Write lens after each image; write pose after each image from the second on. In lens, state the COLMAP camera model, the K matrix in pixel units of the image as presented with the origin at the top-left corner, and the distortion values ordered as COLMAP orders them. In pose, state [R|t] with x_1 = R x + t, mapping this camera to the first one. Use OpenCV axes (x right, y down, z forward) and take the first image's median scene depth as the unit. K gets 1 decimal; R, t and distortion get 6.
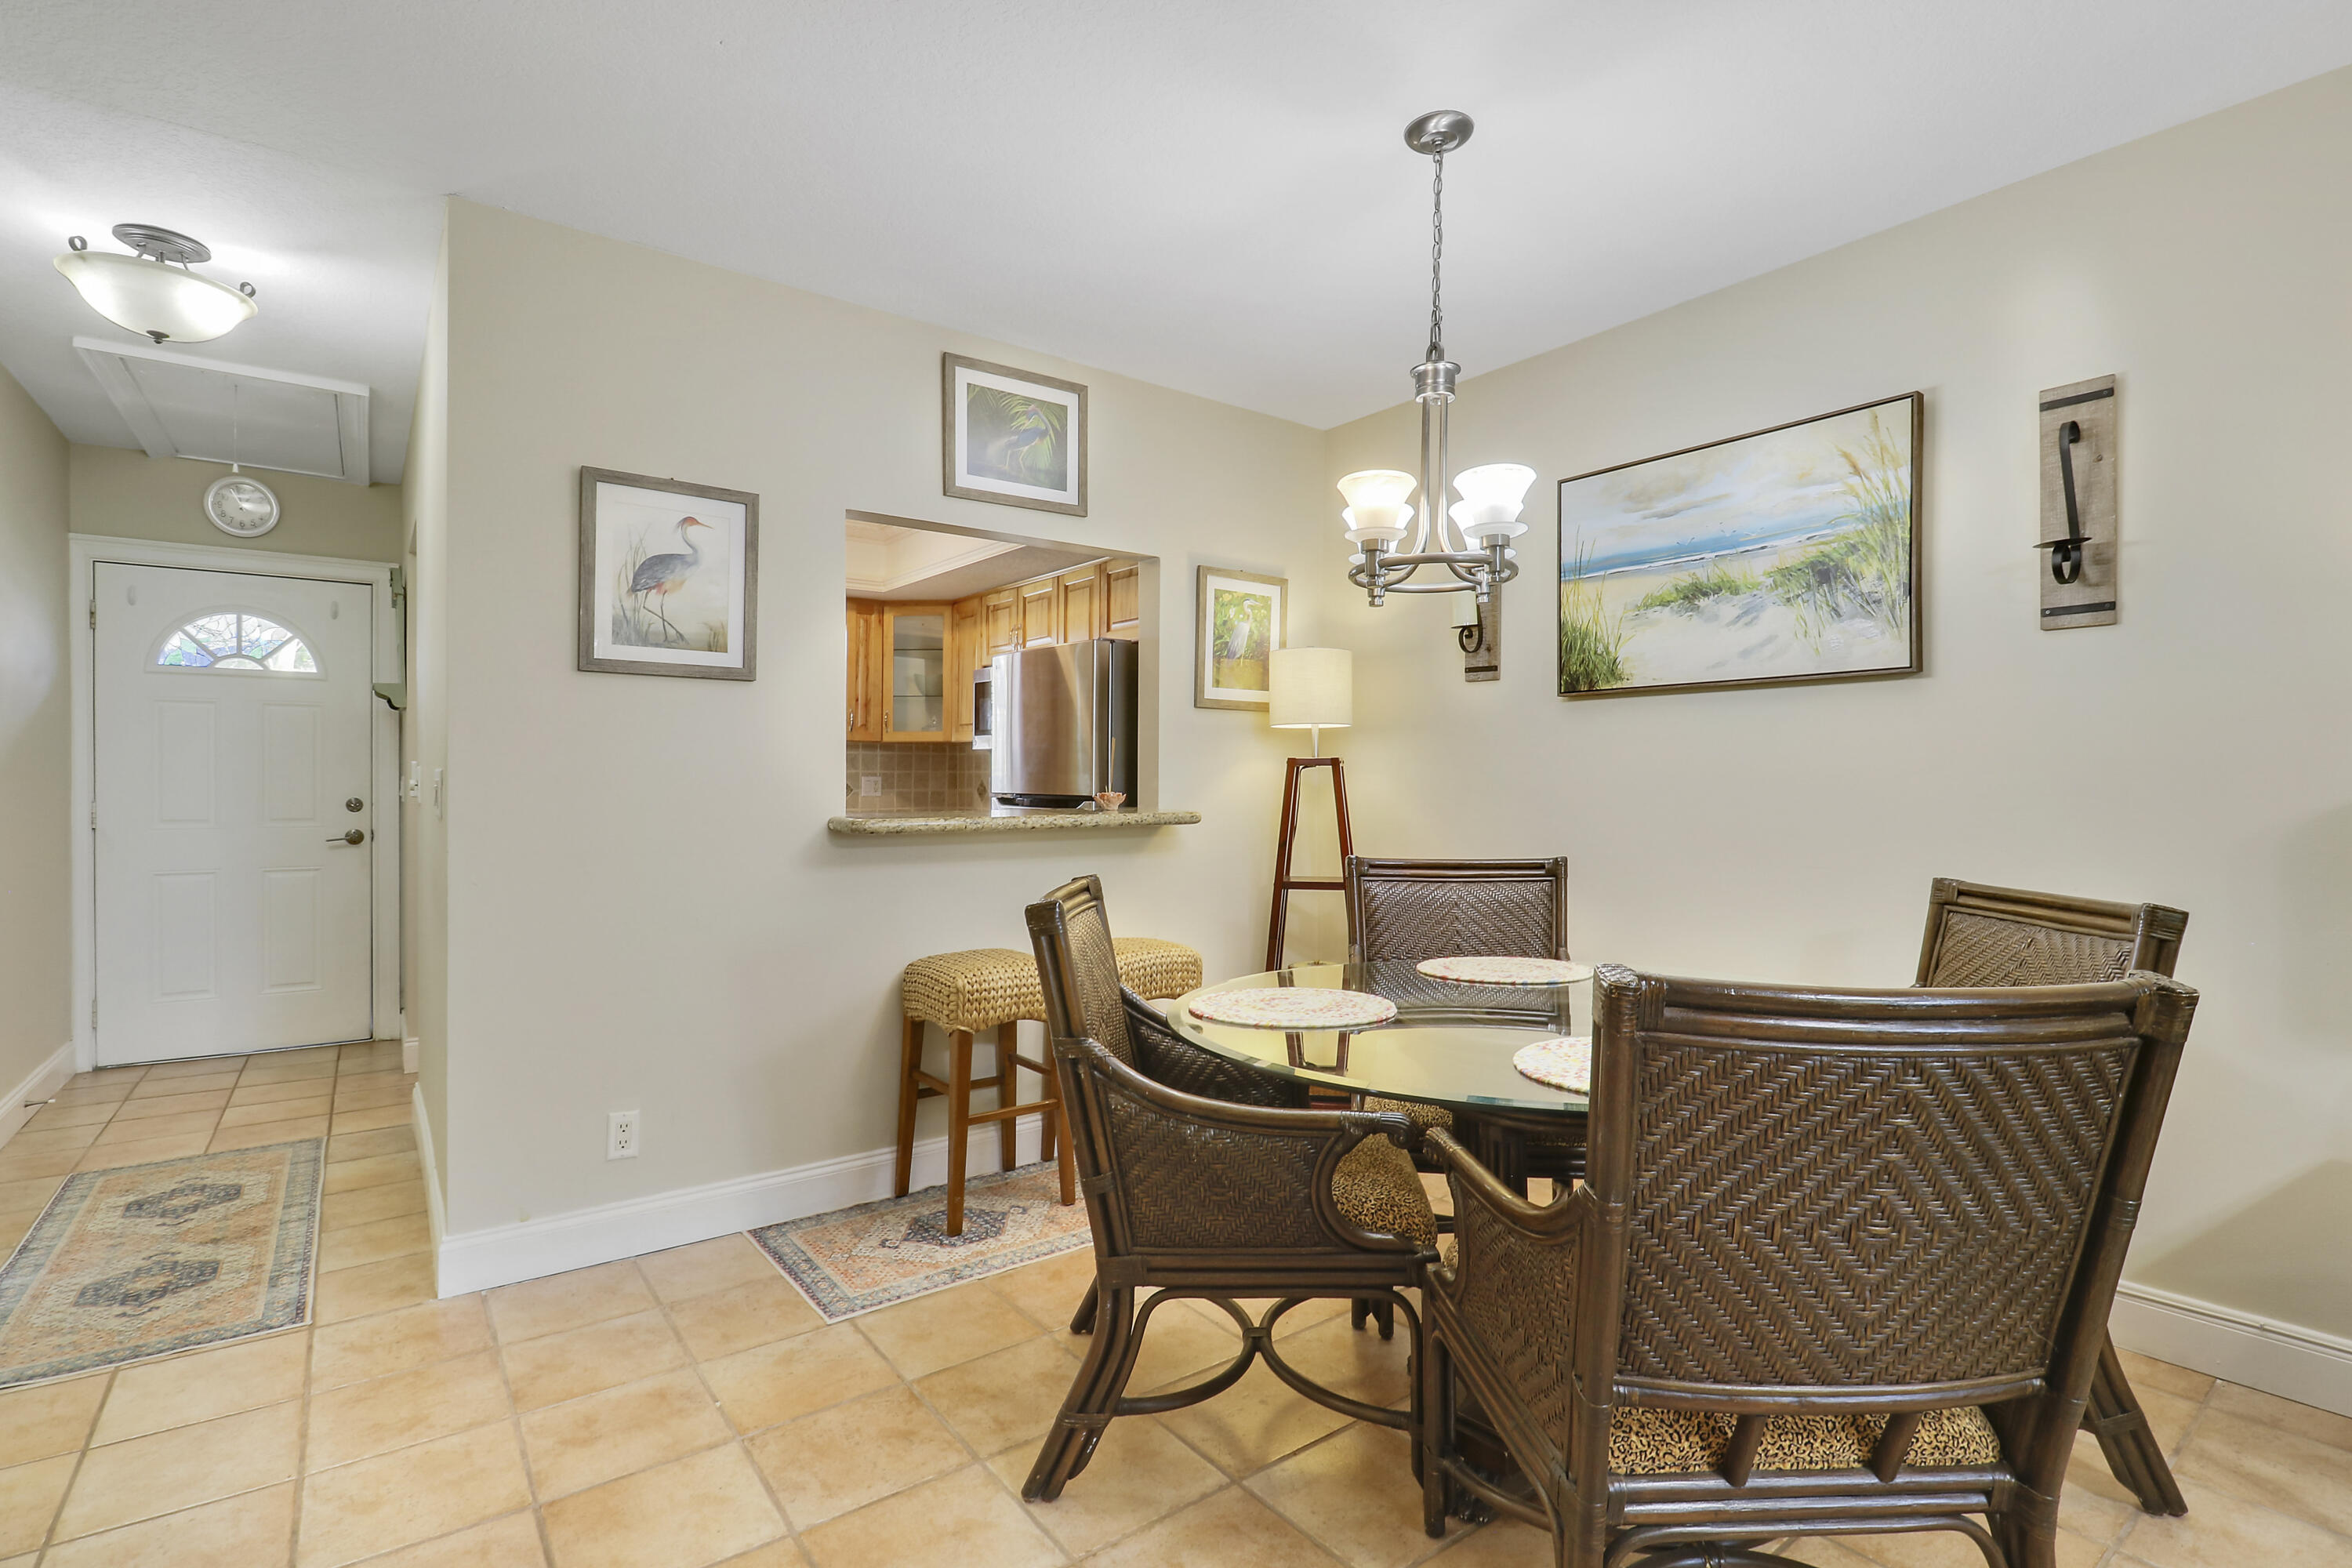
lens RADIAL K [[1087.1, 0, 1190.3], [0, 1087.1, 789.7], [0, 0, 1]] dist [-0.000746, -0.000290]
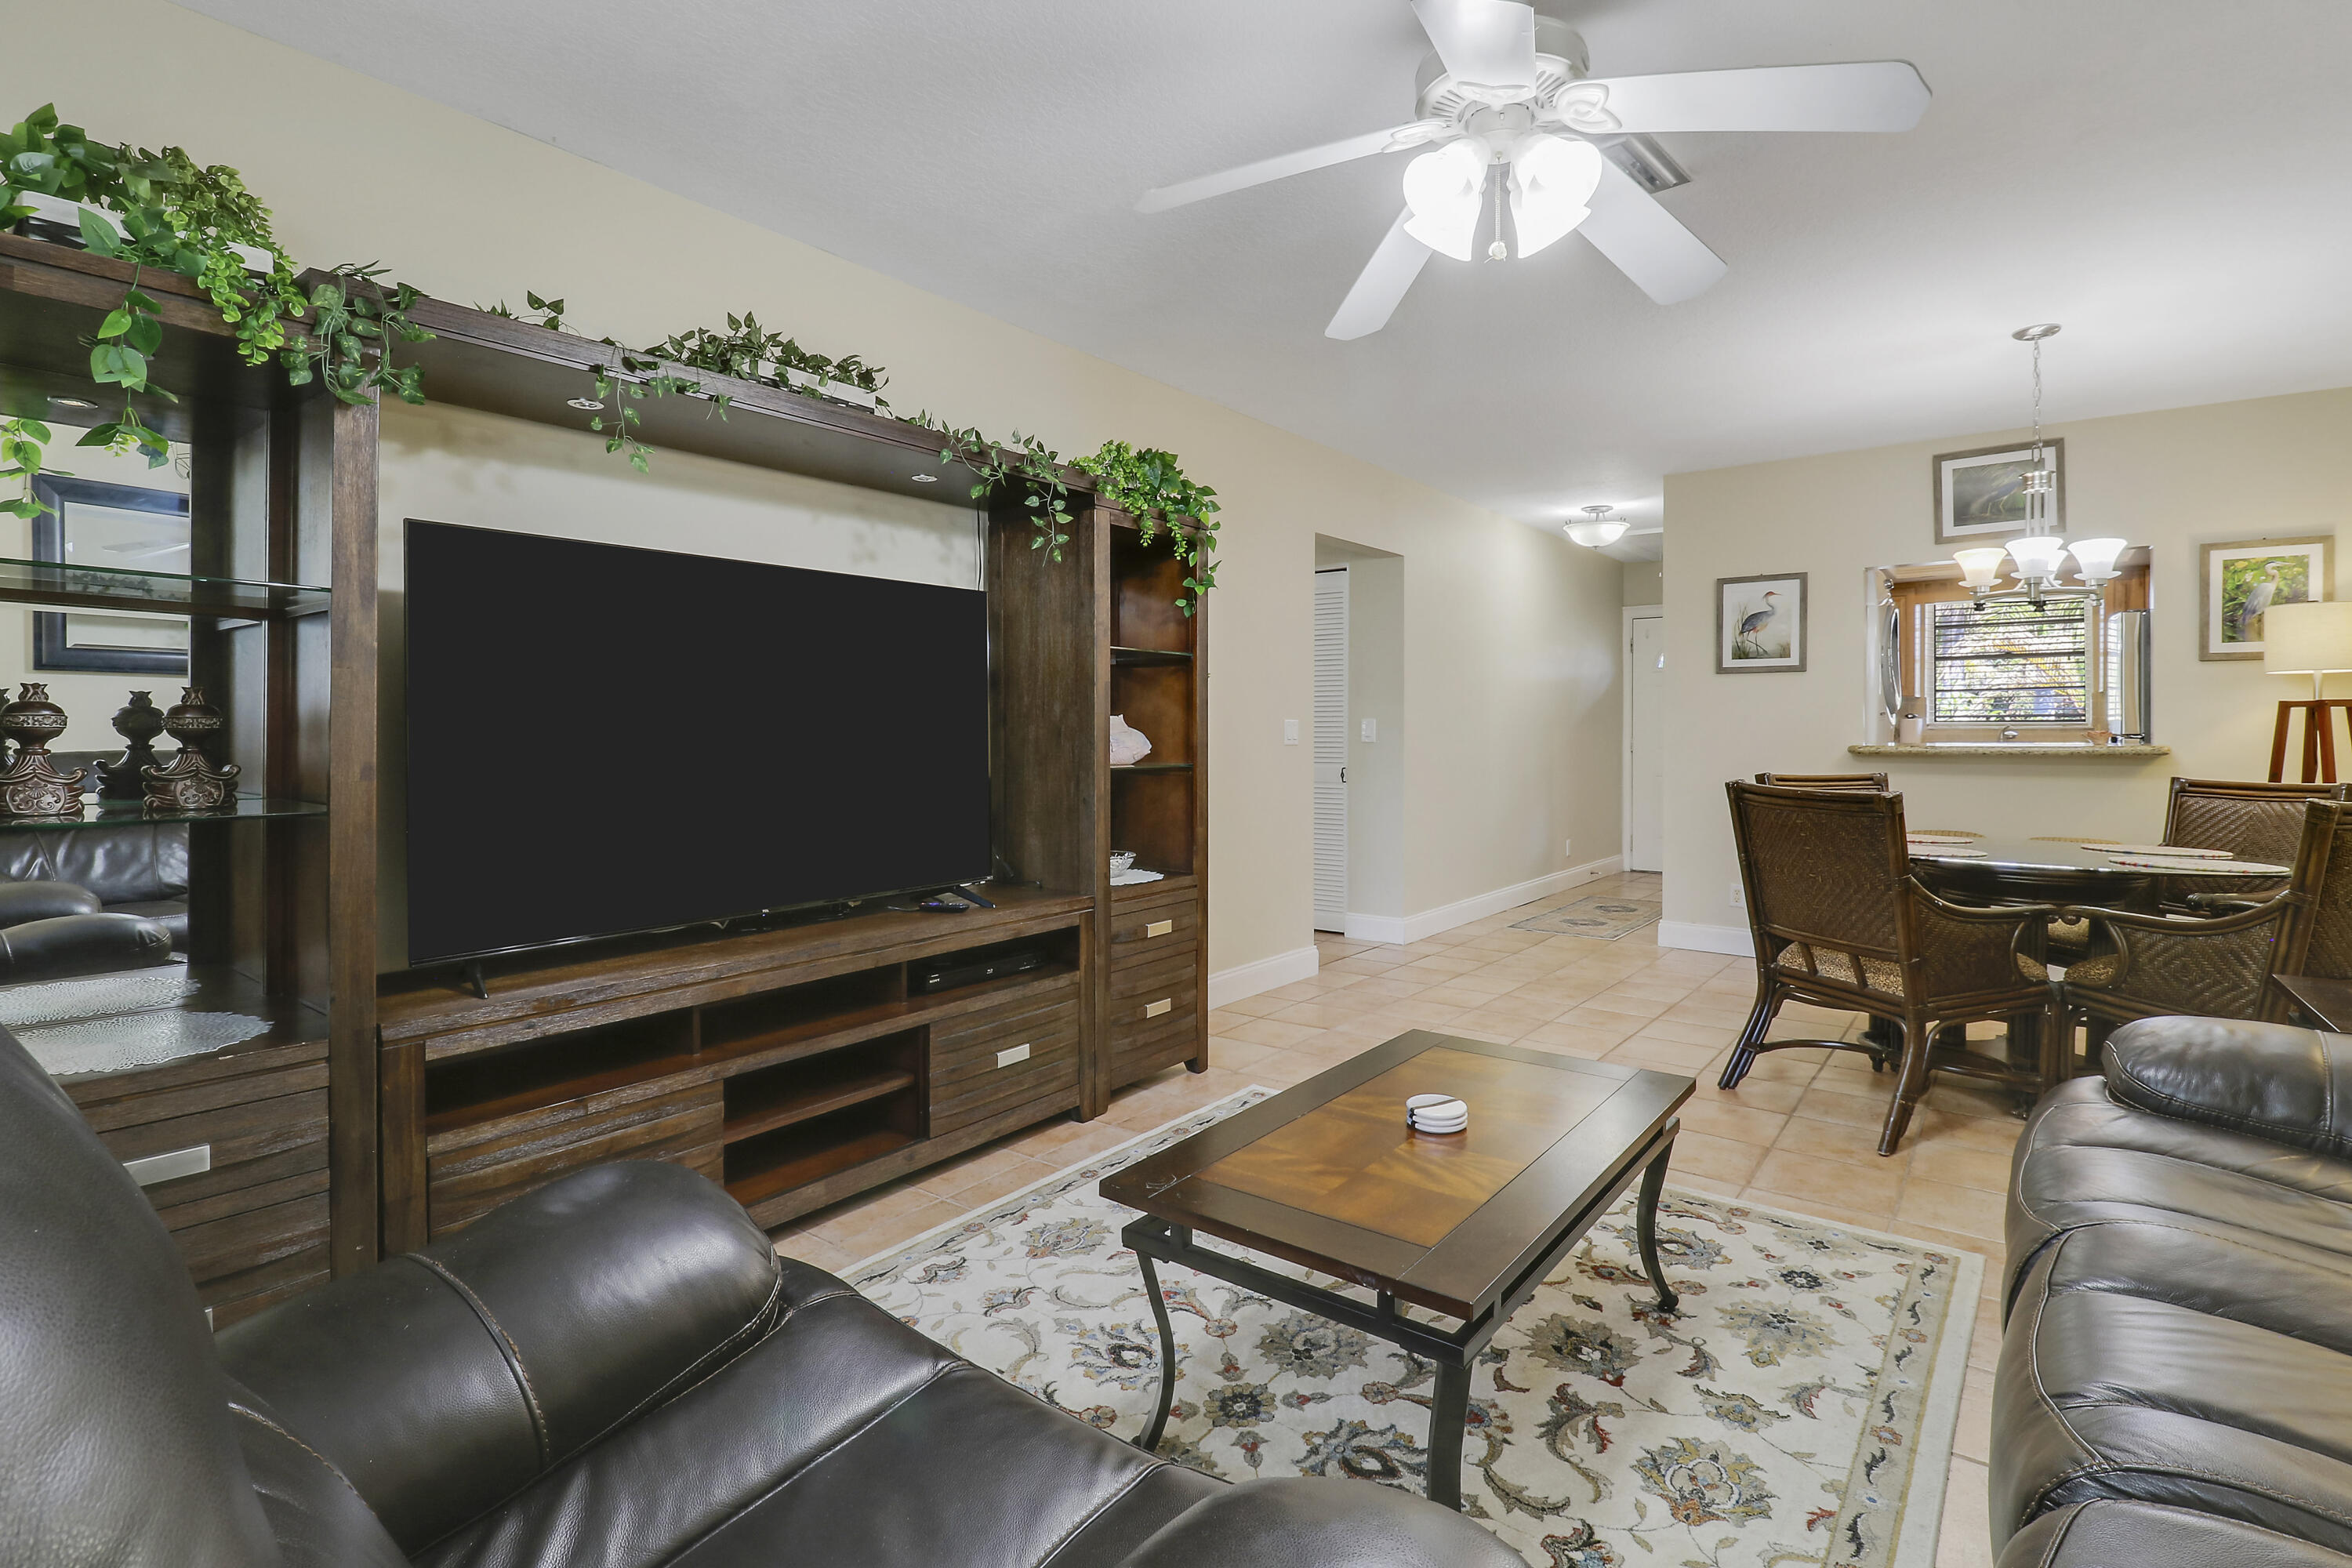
lens RADIAL K [[1132.9, 0, 1175.5], [0, 1132.9, 724.0], [0, 0, 1]] dist [-0.000310, -0.000106]
pose [[0.269793, -0.009888, -0.962868, 1.198996], [-0.003821, 0.999928, -0.011339, 0.017223], [0.962911, 0.006738, 0.269736, -0.579932]]
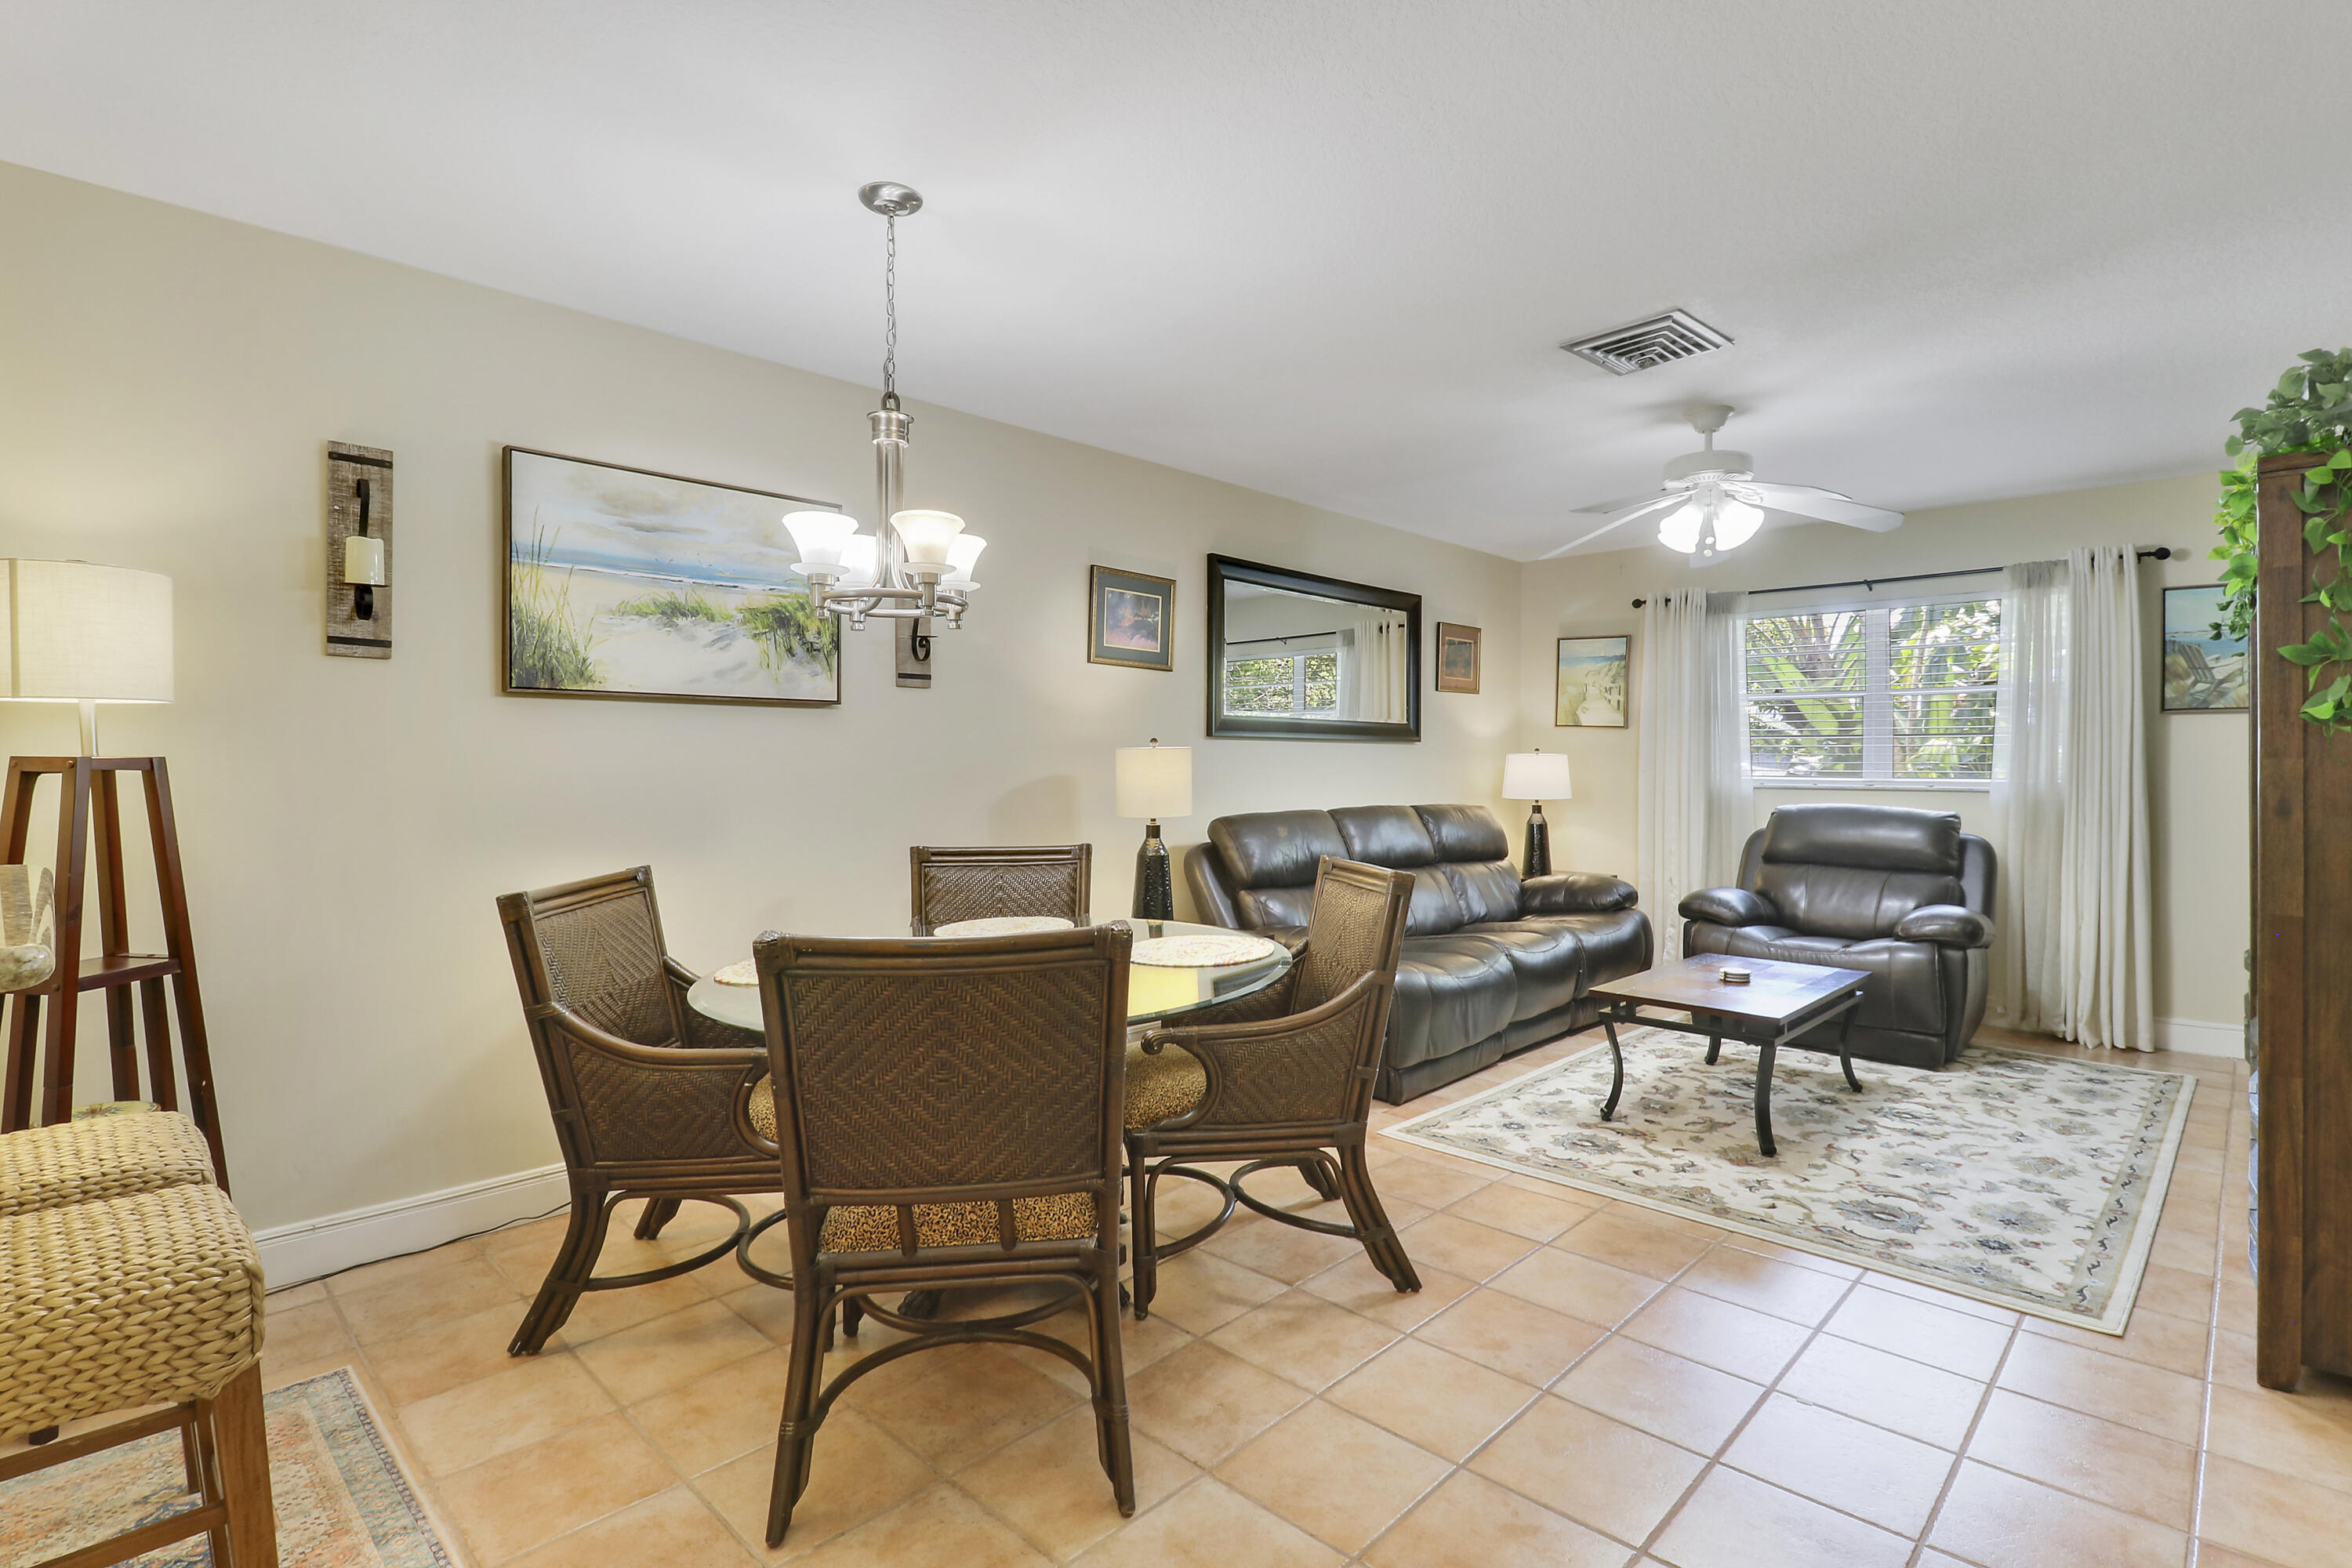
lens RADIAL K [[1087.1, 0, 1190.3], [0, 1087.1, 789.7], [0, 0, 1]] dist [-0.000746, -0.000290]
pose [[-0.154872, -0.029979, 0.987480, -0.707029], [0.006003, 0.999492, 0.031286, -0.034660], [-0.987916, 0.010773, -0.154614, 0.676470]]
